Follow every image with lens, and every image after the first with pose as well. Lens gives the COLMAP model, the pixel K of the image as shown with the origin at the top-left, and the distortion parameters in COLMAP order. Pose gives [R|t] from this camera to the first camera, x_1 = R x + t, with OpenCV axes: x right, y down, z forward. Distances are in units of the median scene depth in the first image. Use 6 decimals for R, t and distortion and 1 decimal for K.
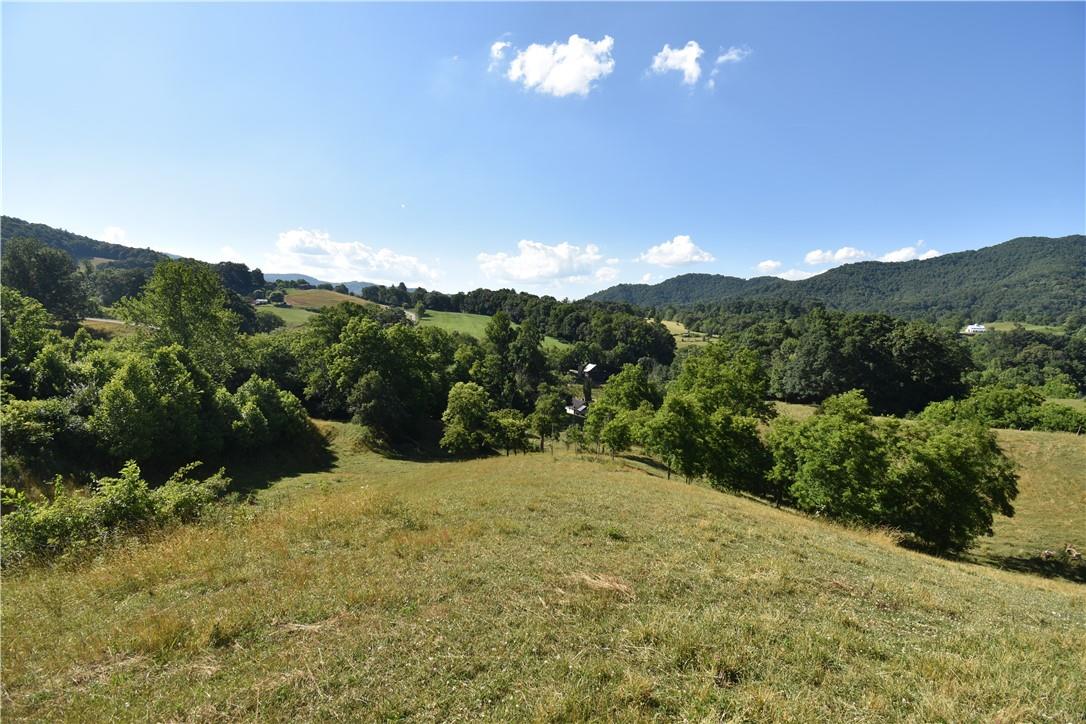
lens RADIAL K [[476.4, 0, 547.4], [0, 476.4, 355.9], [0, 0, 1]] dist [0.019703, -0.027222]
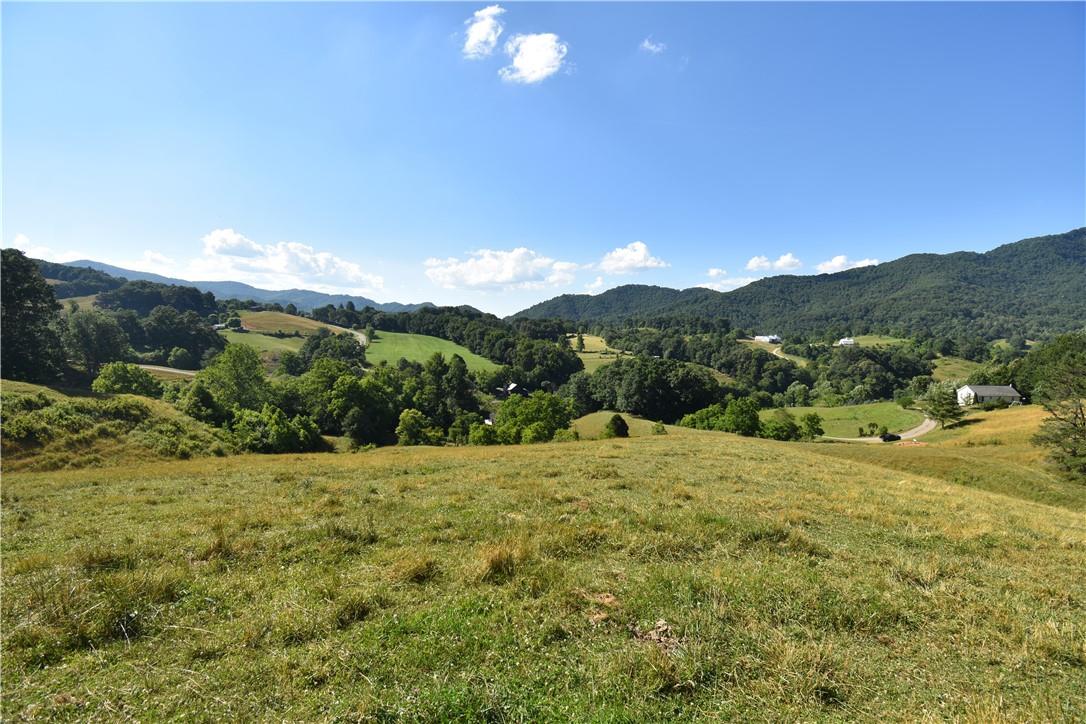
lens RADIAL K [[476.4, 0, 547.4], [0, 476.4, 355.9], [0, 0, 1]] dist [0.019703, -0.027222]
pose [[0.994428, -0.012970, 0.104620, 0.030185], [0.014242, 0.999833, -0.011417, -0.024535], [-0.104454, 0.012844, 0.994447, -0.160786]]
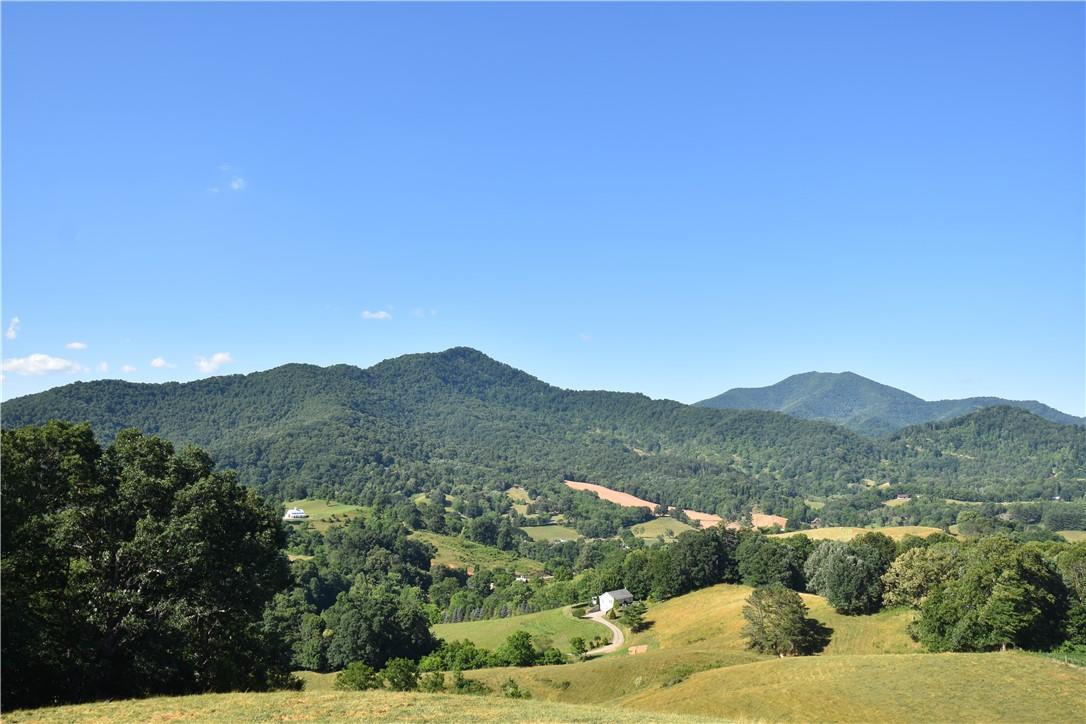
lens RADIAL K [[898.0, 0, 543.0], [0, 898.0, 362.0], [0, 0, 1]] dist [0.009919, 0.000763]
pose [[0.471212, 0.086902, 0.877729, -0.416623], [0.064279, 0.989105, -0.132438, -0.109571], [-0.879675, 0.118826, 0.460492, -0.202582]]
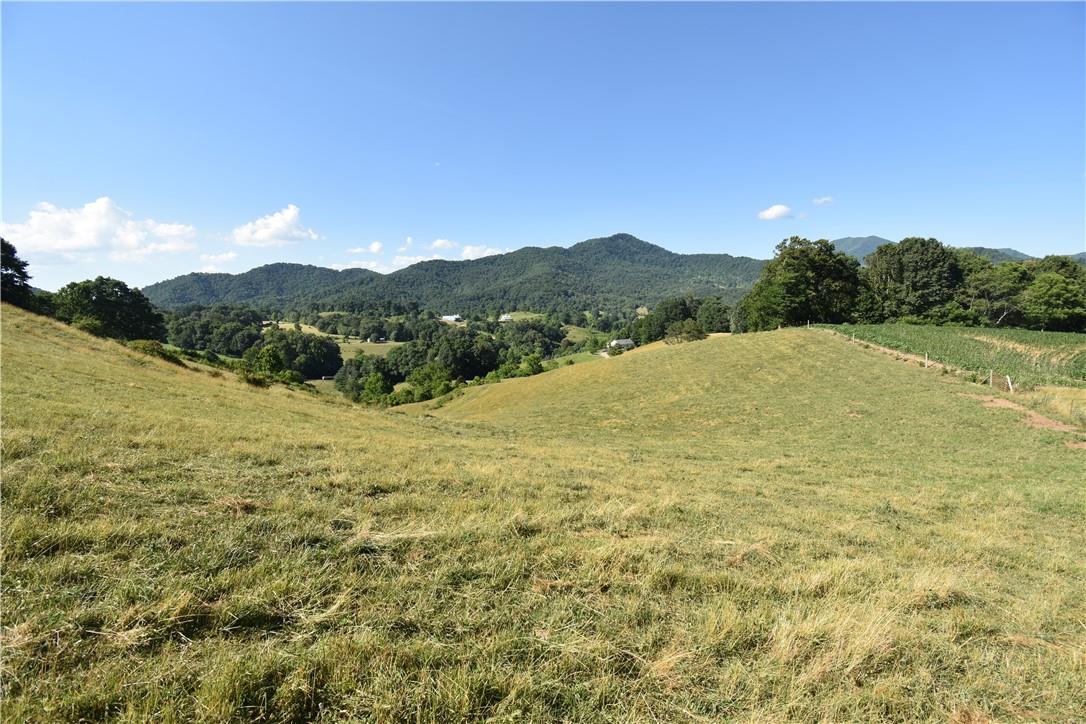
lens RADIAL K [[476.4, 0, 547.4], [0, 476.4, 355.9], [0, 0, 1]] dist [0.019703, -0.027222]
pose [[0.687415, -0.107643, 0.718244, -0.213906], [0.084293, 0.994097, 0.068309, -0.036374], [-0.721357, 0.013586, 0.692430, -0.265778]]
